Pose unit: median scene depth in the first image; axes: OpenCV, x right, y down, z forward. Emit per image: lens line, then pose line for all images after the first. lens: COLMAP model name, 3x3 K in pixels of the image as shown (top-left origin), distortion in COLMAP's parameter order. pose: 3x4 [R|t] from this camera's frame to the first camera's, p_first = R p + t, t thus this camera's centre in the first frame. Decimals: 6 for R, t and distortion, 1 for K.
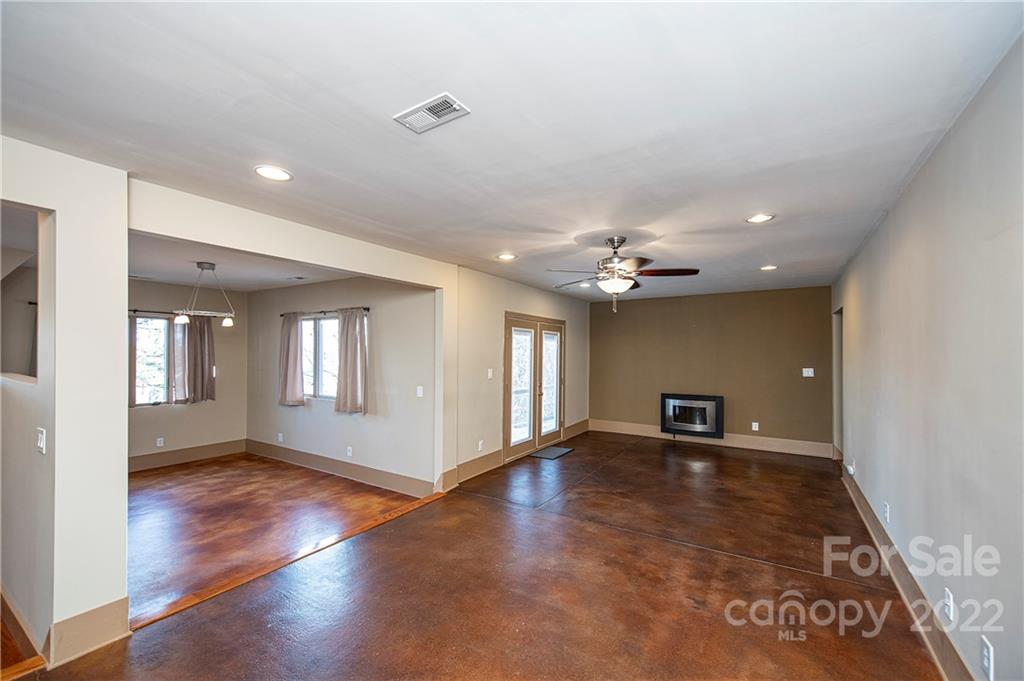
lens RADIAL K [[415.5, 0, 516.2], [0, 415.5, 341.3], [0, 0, 1]] dist [0.000865, -0.000024]
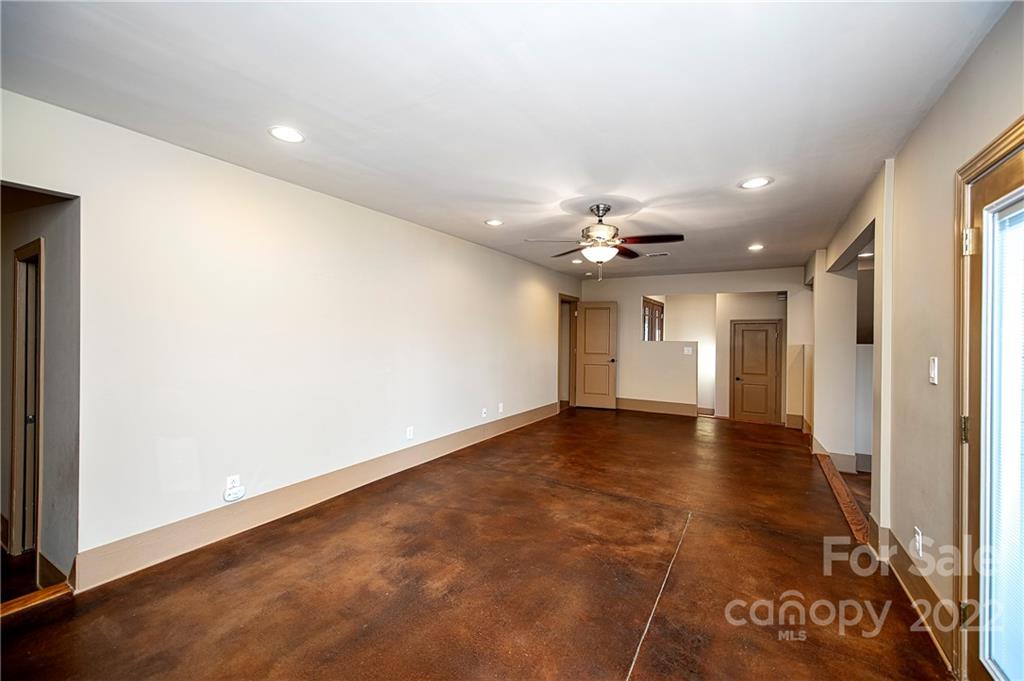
lens RADIAL K [[415.5, 0, 516.2], [0, 415.5, 341.3], [0, 0, 1]] dist [0.000865, -0.000024]
pose [[-0.999515, -0.013695, -0.027970, 0.457071], [-0.013191, 0.999748, -0.018137, 0.093472], [0.028211, -0.017760, -0.999444, 1.963091]]
